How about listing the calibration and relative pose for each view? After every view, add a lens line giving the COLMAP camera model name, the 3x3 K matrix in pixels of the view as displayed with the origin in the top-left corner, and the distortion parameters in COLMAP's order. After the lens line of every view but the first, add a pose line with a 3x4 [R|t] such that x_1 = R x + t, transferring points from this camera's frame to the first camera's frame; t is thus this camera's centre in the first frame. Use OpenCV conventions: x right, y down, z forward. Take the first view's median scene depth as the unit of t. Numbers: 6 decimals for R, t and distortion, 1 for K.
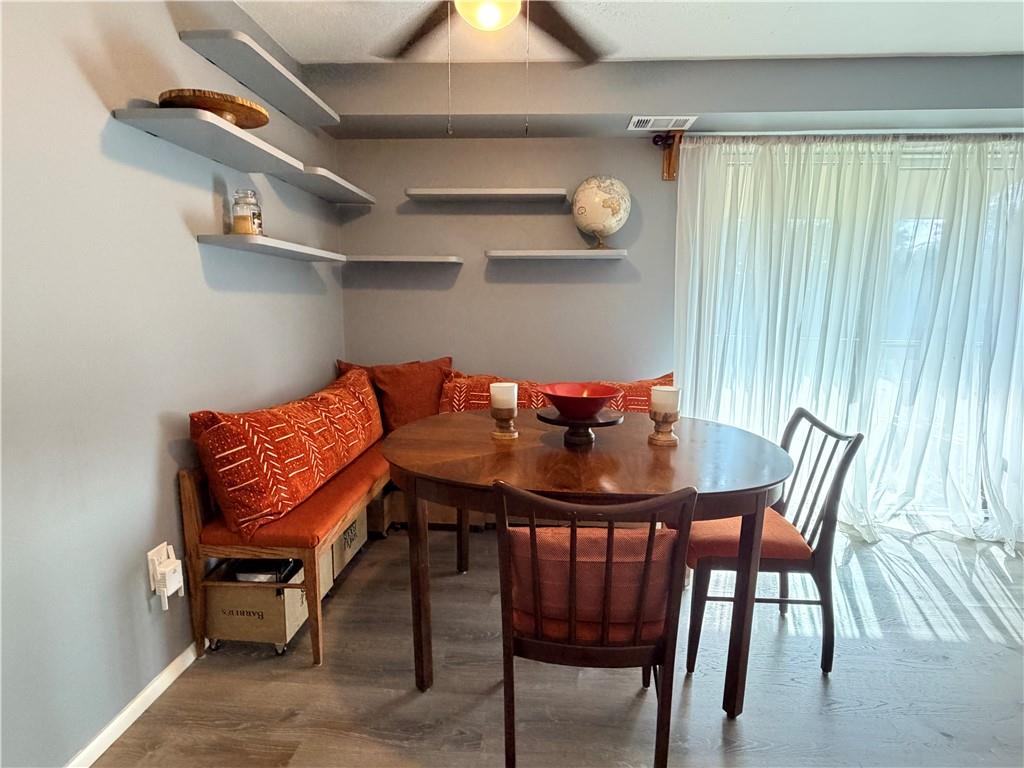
lens RADIAL K [[537.7, 0, 513.9], [0, 537.7, 384.2], [0, 0, 1]] dist [-0.000222, 0.000098]
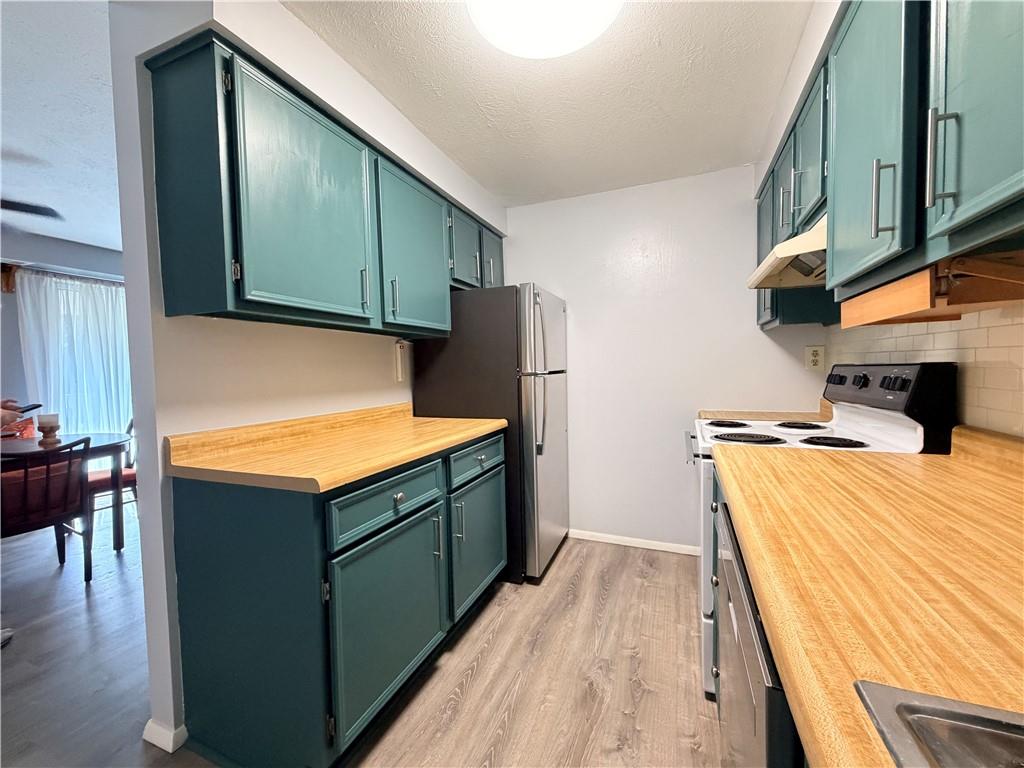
lens RADIAL K [[407.5, 0, 515.0], [0, 407.5, 382.7], [0, 0, 1]] dist [0.002814, 0.000305]
pose [[0.317532, -0.053267, 0.946750, -0.532723], [0.163912, 0.986475, 0.000527, 0.158182], [-0.933973, 0.155016, 0.321969, -0.986562]]
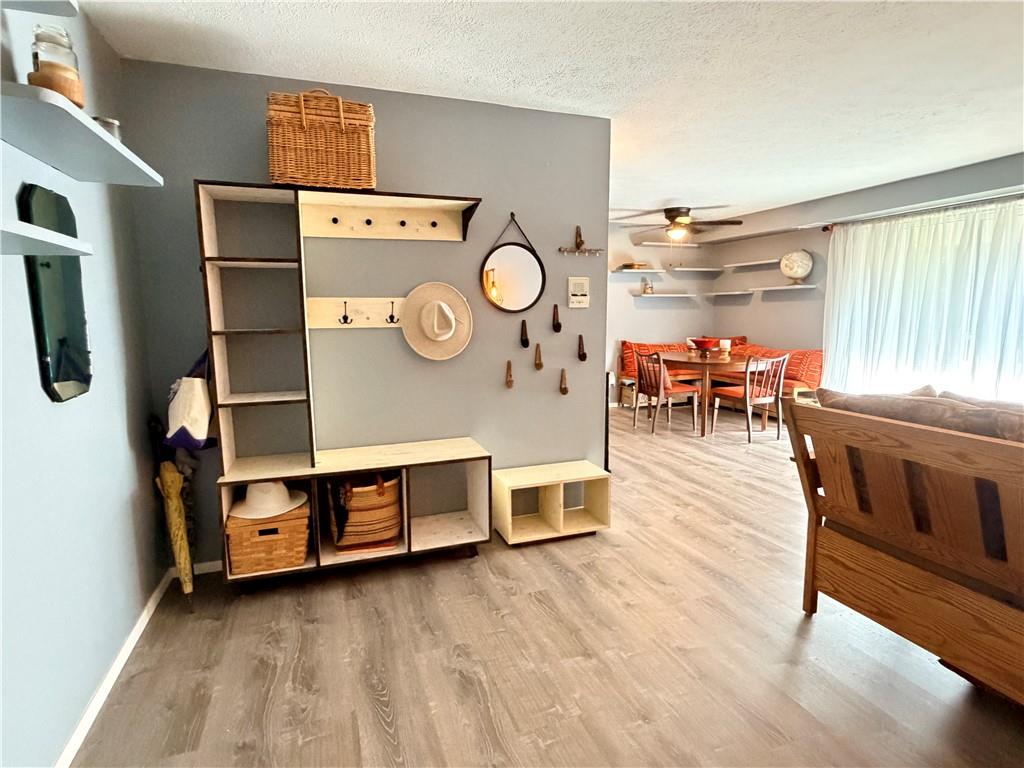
lens RADIAL K [[537.7, 0, 511.0], [0, 537.7, 388.2], [0, 0, 1]] dist [-0.000222, 0.000098]
pose [[0.402032, 0.113574, -0.908554, 2.400016], [-0.127148, 0.989588, 0.067441, 0.209300], [0.906754, 0.088408, 0.412287, -1.187556]]
